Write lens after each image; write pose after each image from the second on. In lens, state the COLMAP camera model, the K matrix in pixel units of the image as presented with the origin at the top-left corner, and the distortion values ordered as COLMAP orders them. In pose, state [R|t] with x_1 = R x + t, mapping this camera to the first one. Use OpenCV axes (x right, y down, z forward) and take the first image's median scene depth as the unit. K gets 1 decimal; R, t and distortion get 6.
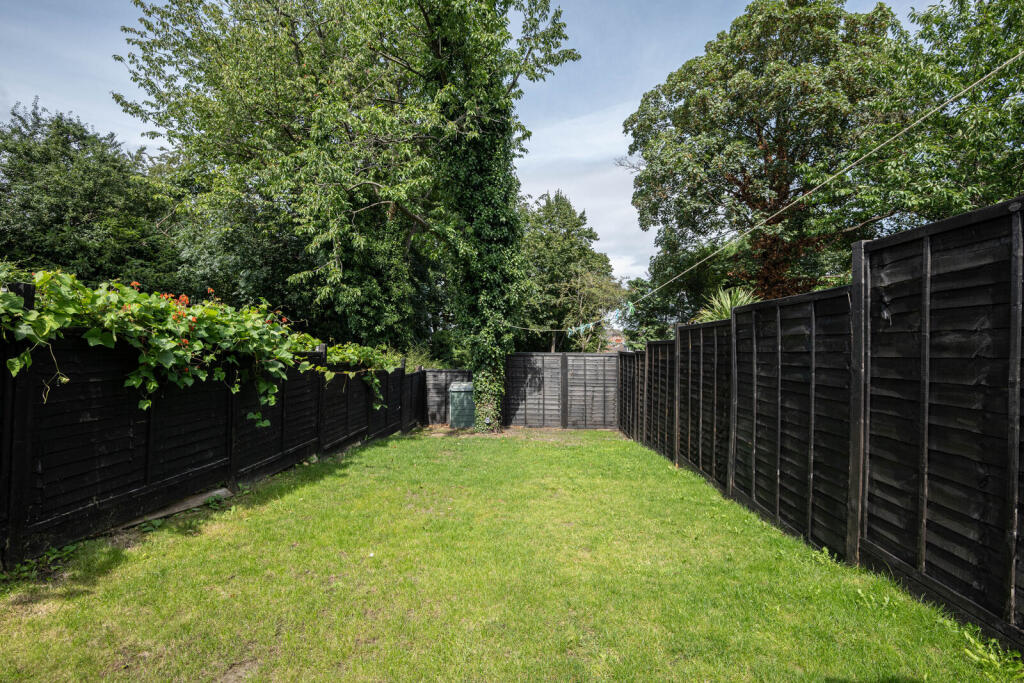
lens RADIAL K [[512.5, 0, 513.6], [0, 512.5, 338.7], [0, 0, 1]] dist [-0.001881, -0.000523]
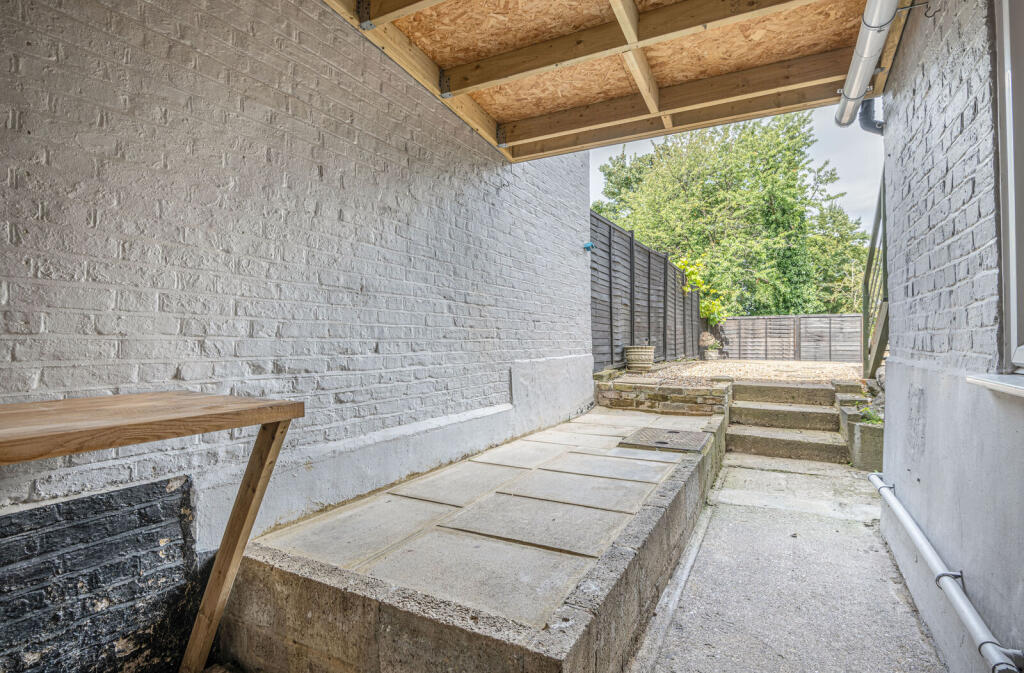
lens RADIAL K [[497.5, 0, 531.5], [0, 497.5, 338.8], [0, 0, 1]] dist [0.000423, -0.000039]
pose [[0.898709, -0.013615, -0.438334, -0.054917], [0.020478, 0.999731, 0.010934, -0.005850], [0.438067, -0.018802, 0.898746, -0.533363]]
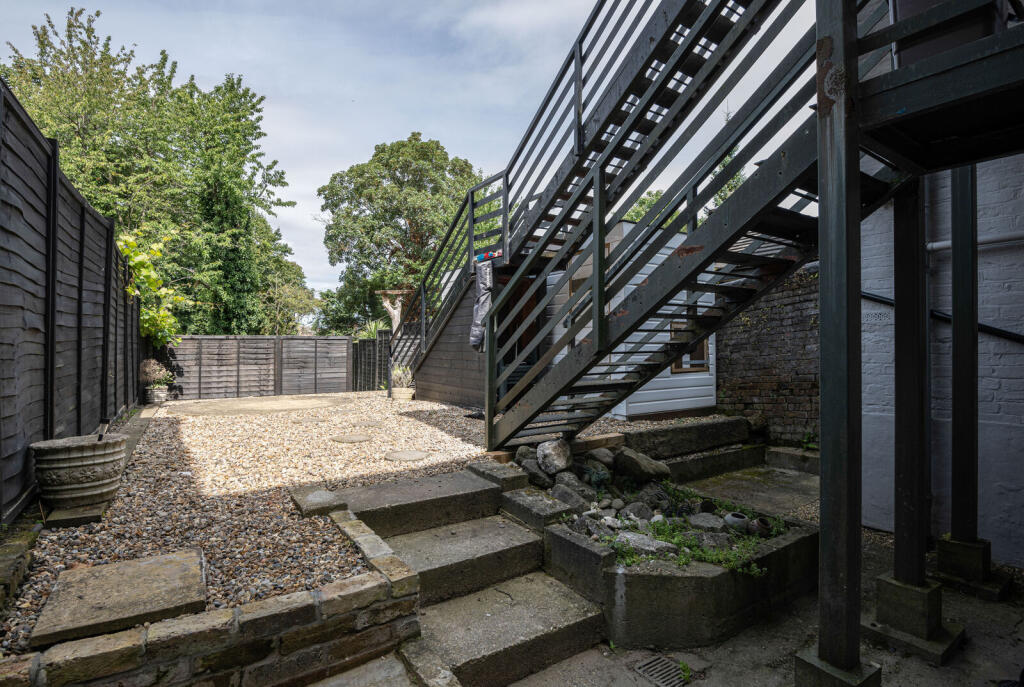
lens RADIAL K [[512.5, 0, 513.6], [0, 512.5, 340.7], [0, 0, 1]] dist [-0.001881, -0.000523]
pose [[0.834048, -0.000921, 0.551691, -0.099416], [-0.004822, 0.999948, 0.008958, -0.018427], [-0.551671, -0.010131, 0.834000, -0.417460]]
